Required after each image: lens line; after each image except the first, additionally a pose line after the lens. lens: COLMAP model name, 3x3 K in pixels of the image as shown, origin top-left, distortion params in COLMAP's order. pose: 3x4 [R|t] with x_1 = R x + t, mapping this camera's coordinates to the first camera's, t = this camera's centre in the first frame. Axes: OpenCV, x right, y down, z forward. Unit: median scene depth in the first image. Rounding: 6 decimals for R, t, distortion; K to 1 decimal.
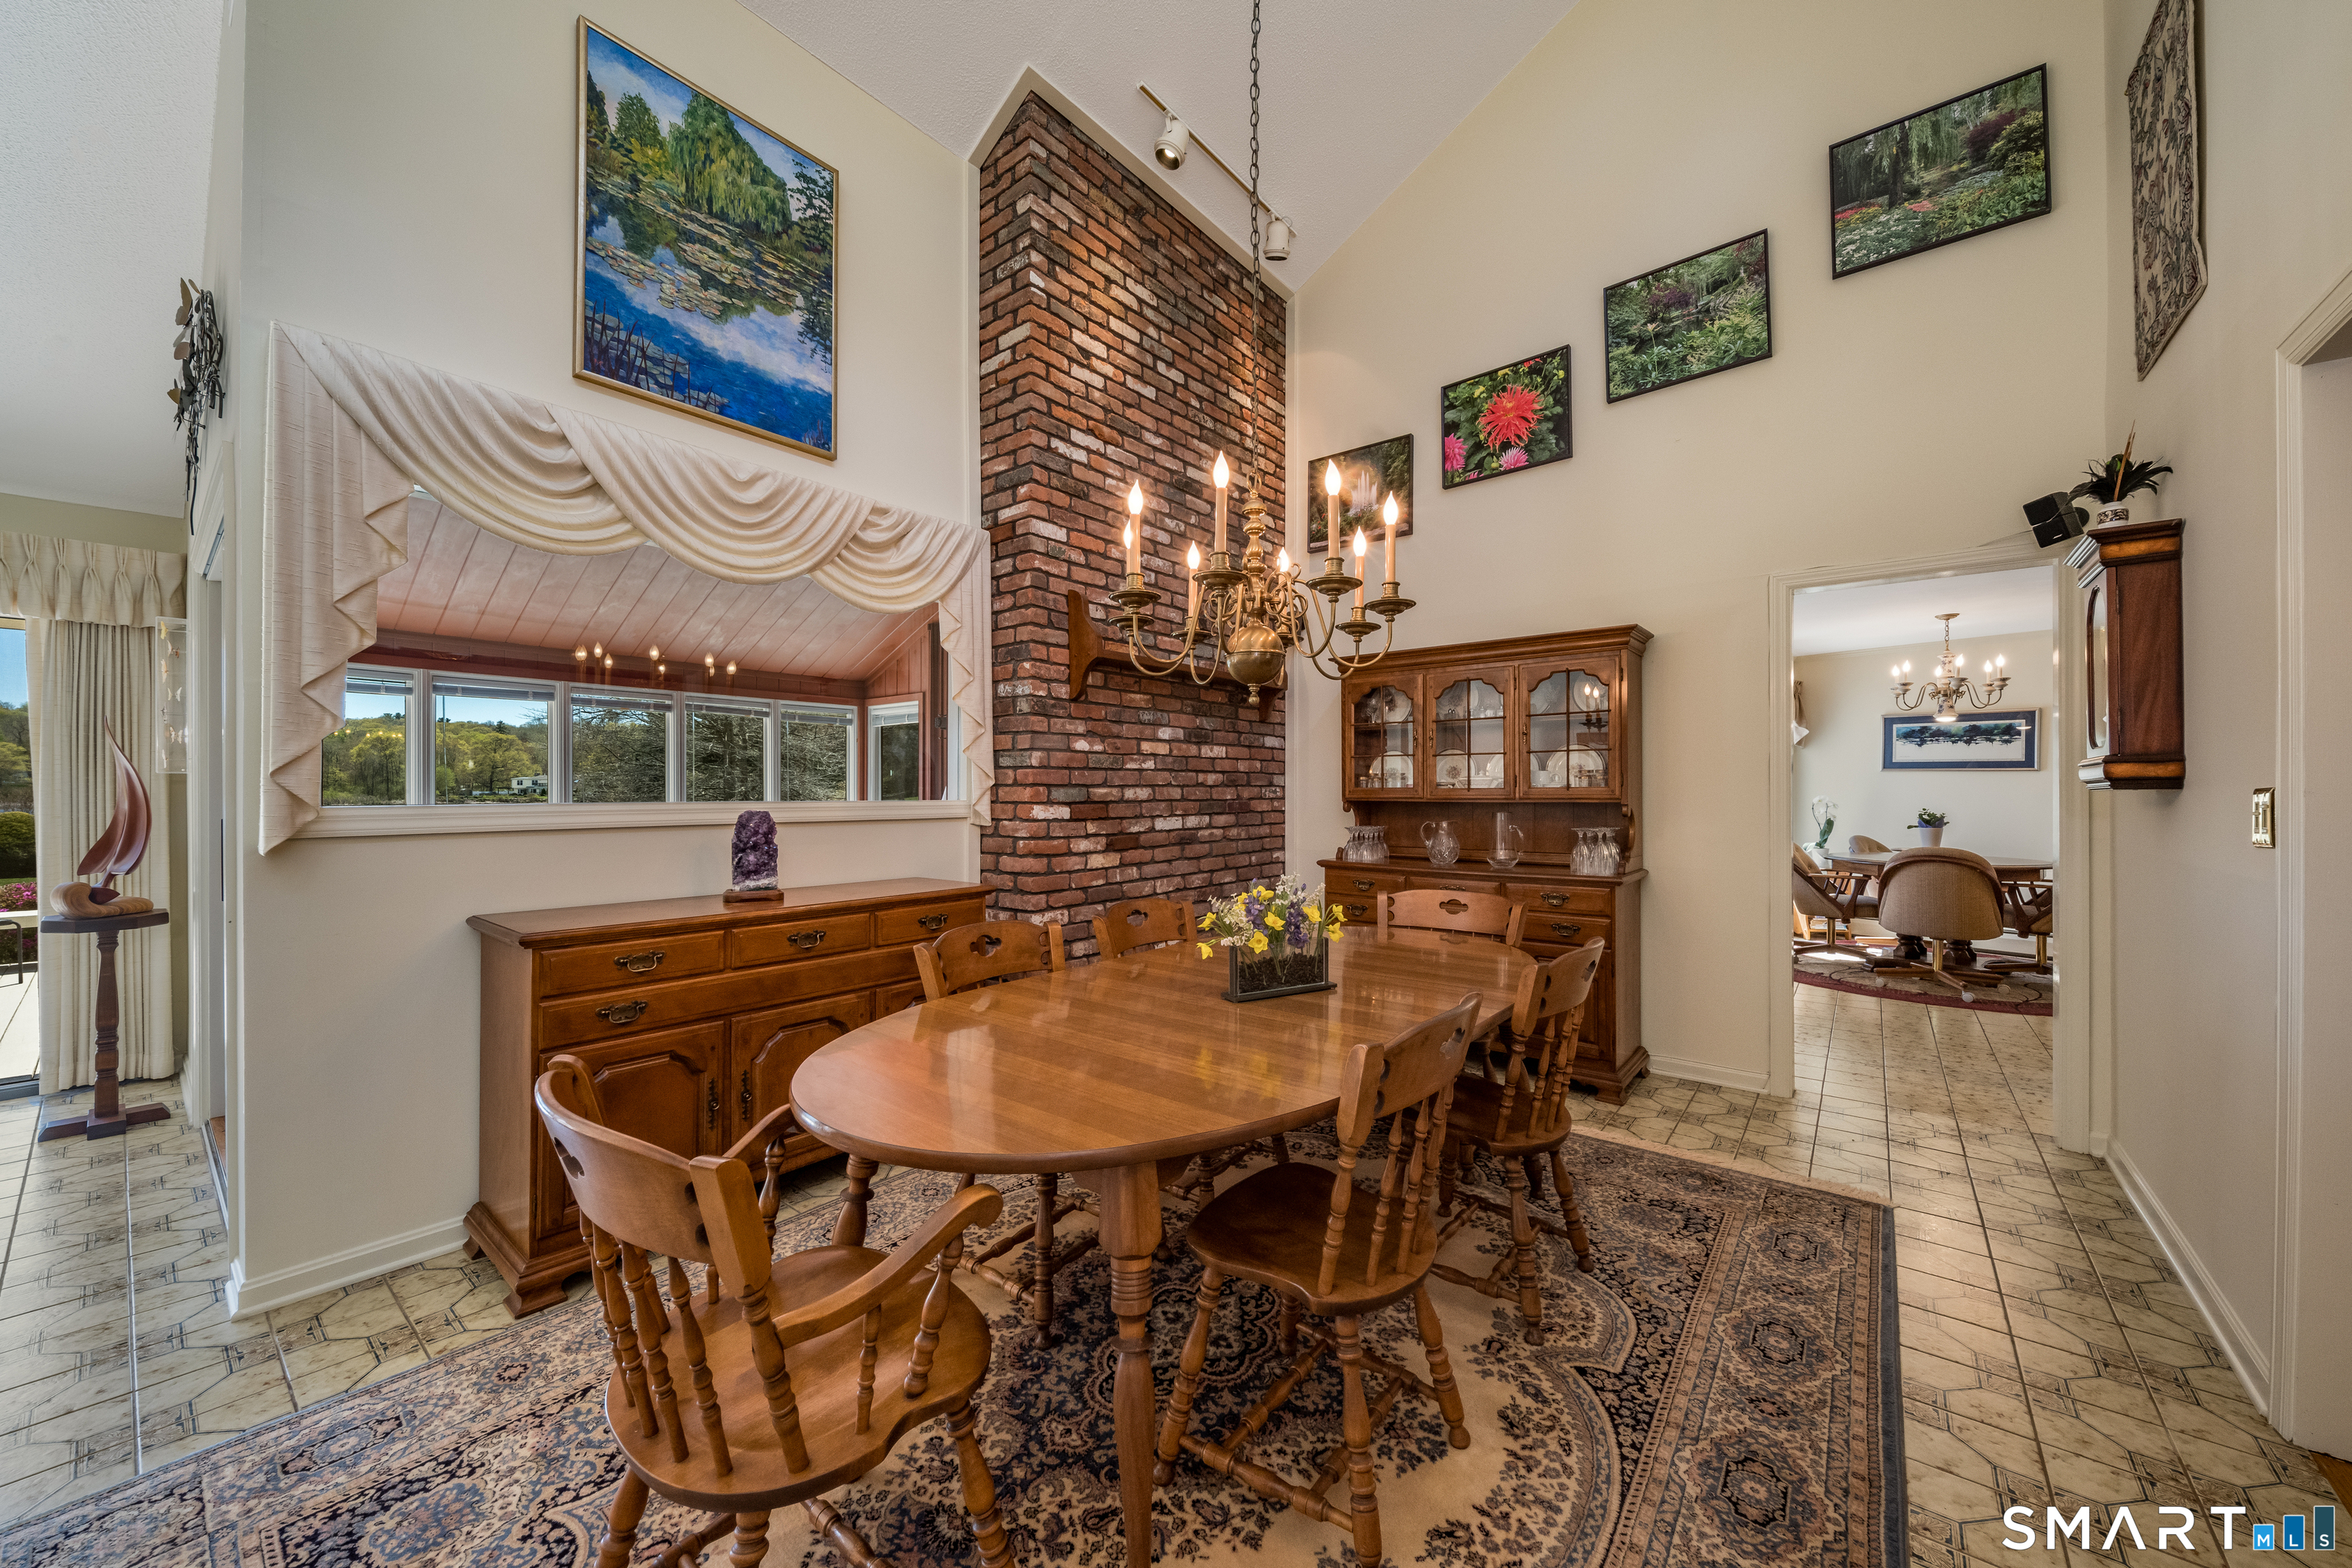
lens RADIAL K [[879.0, 0, 1170.7], [0, 879.0, 793.6], [0, 0, 1]] dist [0.003887, -0.001680]
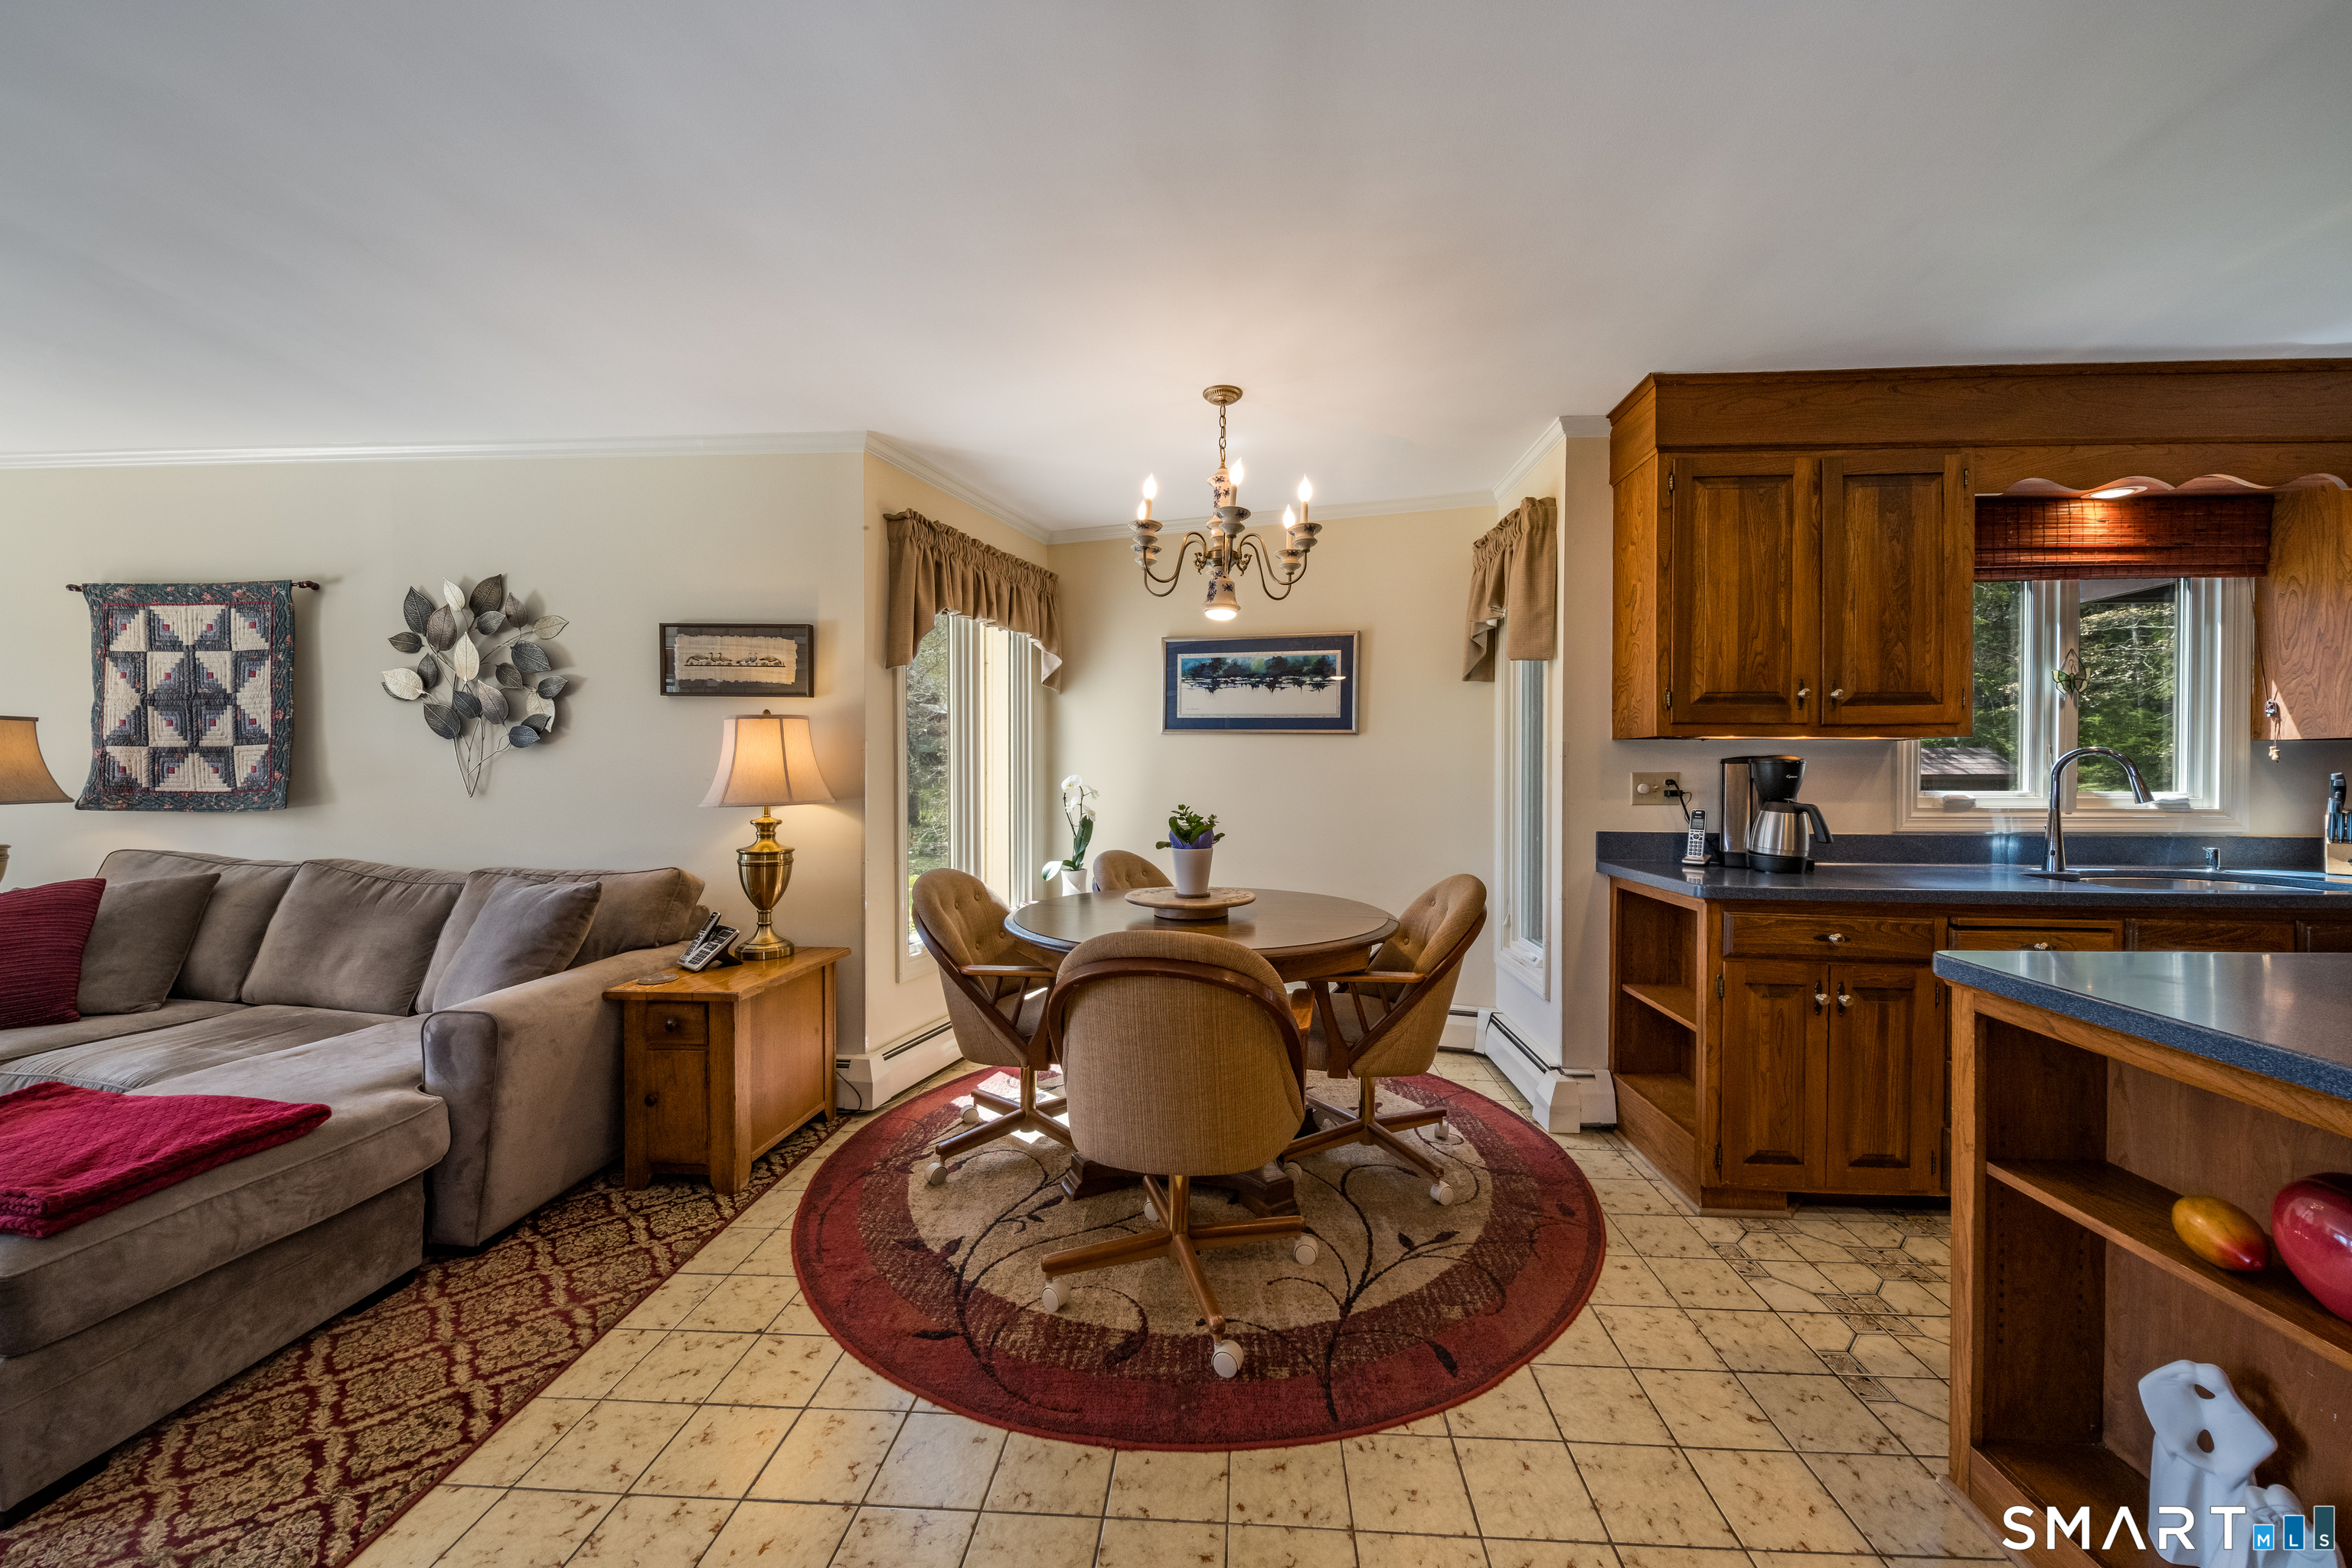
lens RADIAL K [[879.0, 0, 1199.7], [0, 879.0, 785.0], [0, 0, 1]] dist [0.003887, -0.001680]
pose [[0.816139, -0.008958, 0.577786, 0.517796], [-0.000992, 0.999857, 0.016903, -0.001120], [-0.577854, -0.014369, 0.816014, 0.537767]]
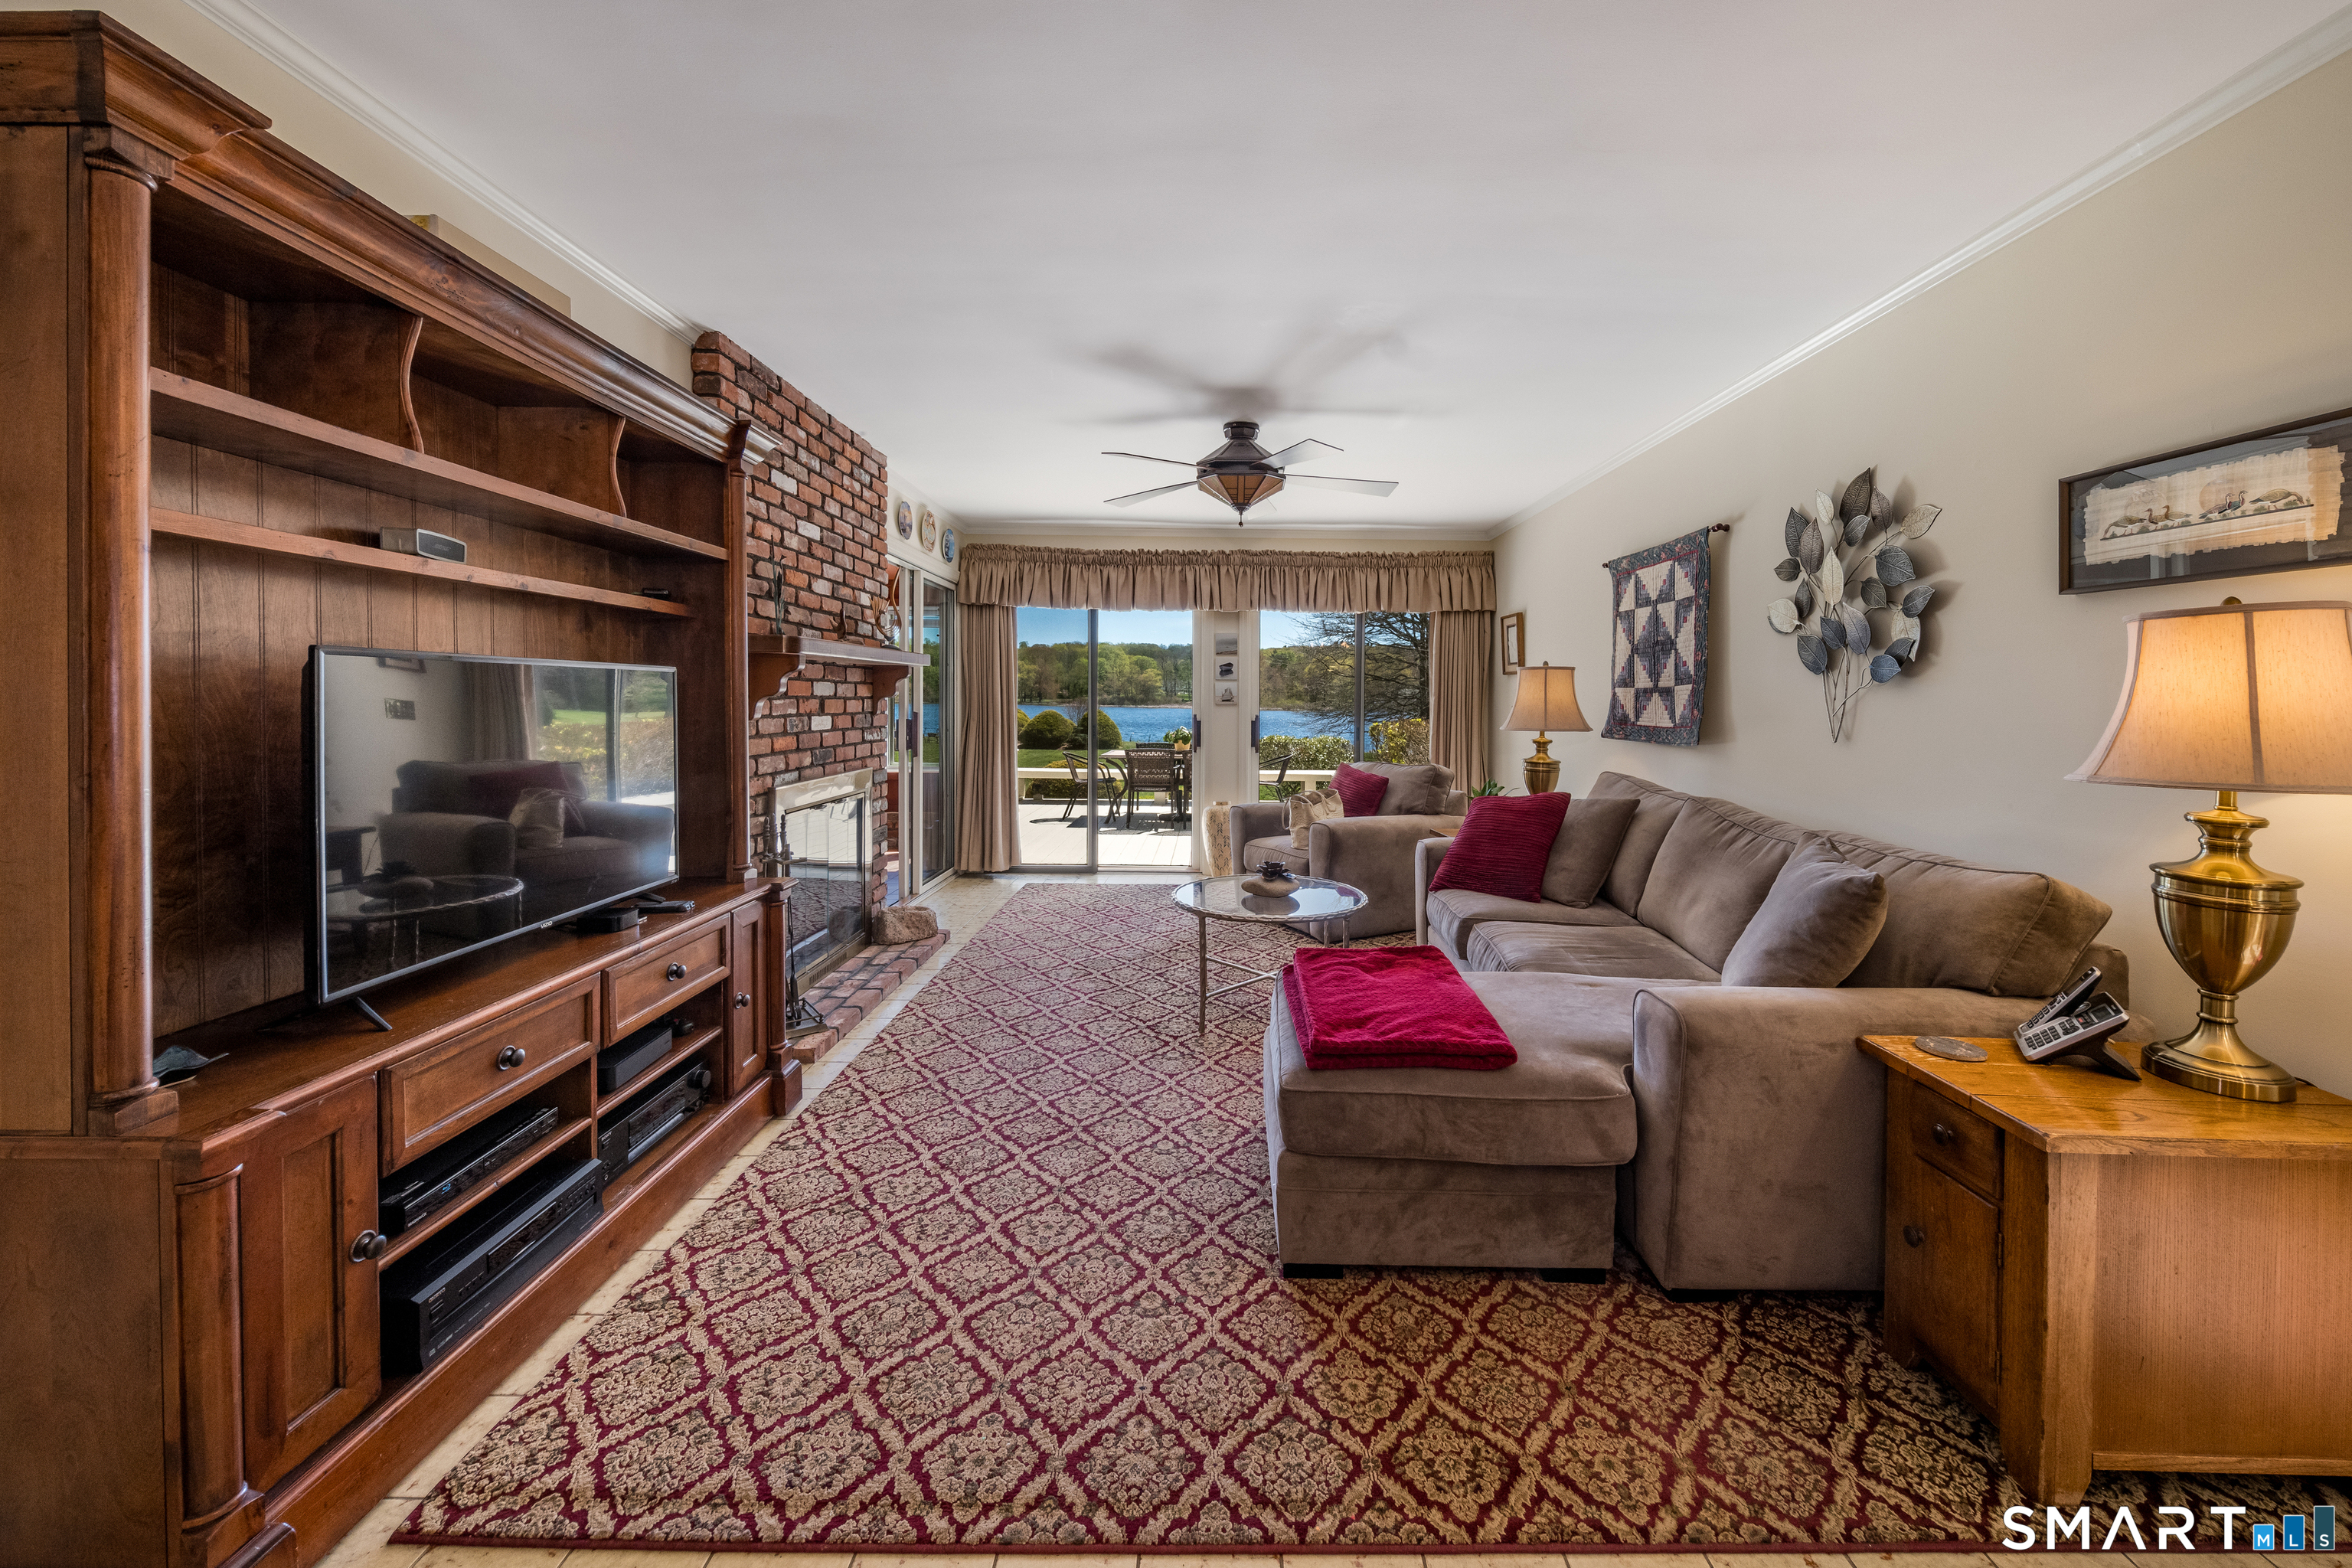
lens RADIAL K [[879.0, 0, 1209.1], [0, 879.0, 711.4], [0, 0, 1]] dist [0.003887, -0.001680]
pose [[0.620954, 0.014689, -0.783709, 0.608782], [-0.006553, 0.999887, 0.013549, -0.003855], [0.783819, -0.003277, 0.620980, 0.681550]]
